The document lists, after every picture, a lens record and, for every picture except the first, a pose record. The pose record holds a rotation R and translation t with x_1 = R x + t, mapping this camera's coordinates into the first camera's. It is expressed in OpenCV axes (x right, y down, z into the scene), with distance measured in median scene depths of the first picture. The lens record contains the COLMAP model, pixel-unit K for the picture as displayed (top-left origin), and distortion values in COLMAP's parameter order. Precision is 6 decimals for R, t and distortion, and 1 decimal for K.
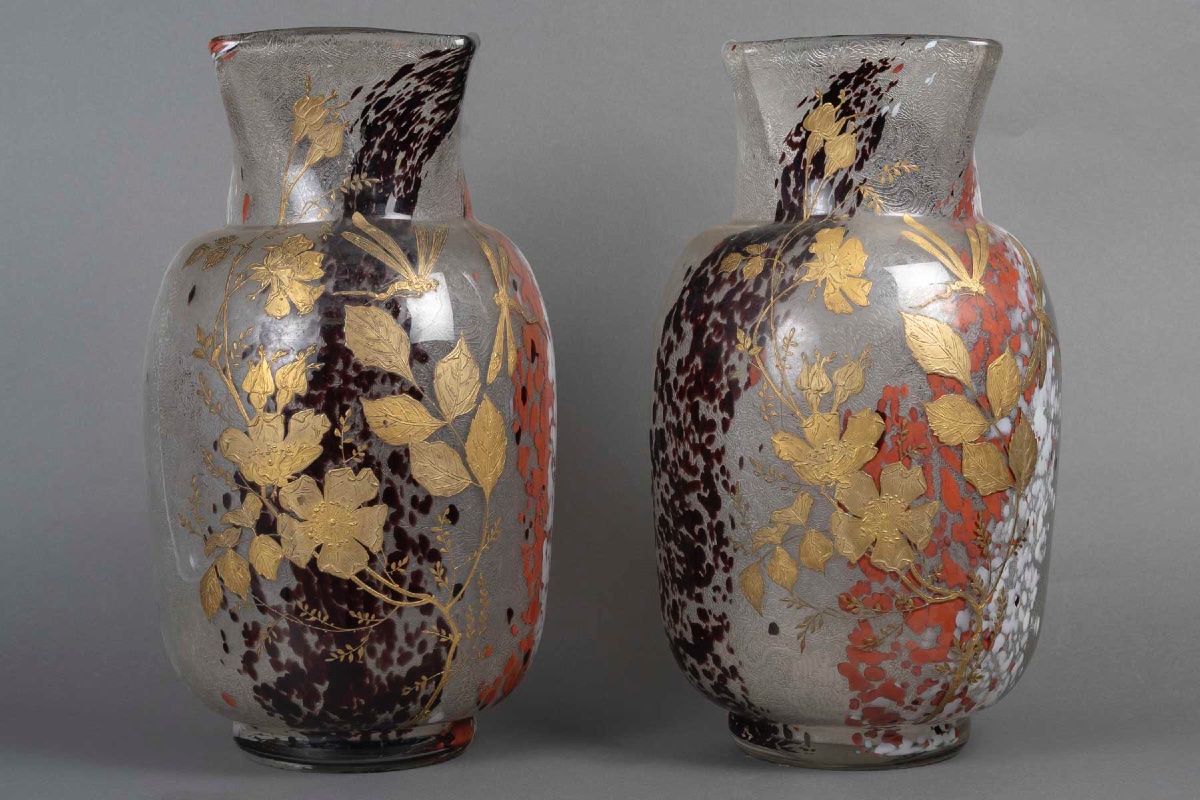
lens RADIAL K [[2643.1, 0, 607.0], [0, 2643.1, 403.9], [0, 0, 1]] dist [0.042271, 0.000000]
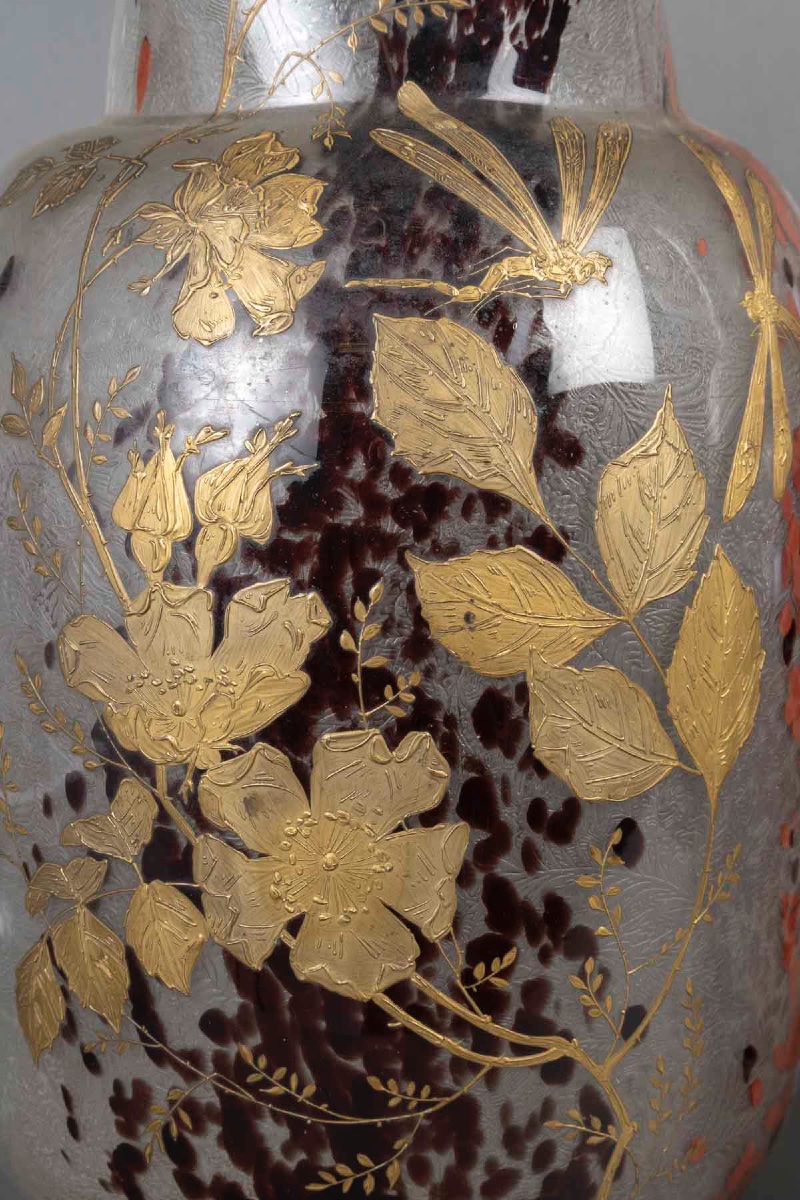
lens RADIAL K [[2733.9, 0, 394.4], [0, 2733.9, 603.5], [0, 0, 1]] dist [0.071803, 0.000000]
pose [[0.995337, 0.030628, -0.091462, -0.057186], [-0.024117, 0.997151, 0.071466, -0.023448], [0.093391, -0.068927, 0.993241, 0.588897]]
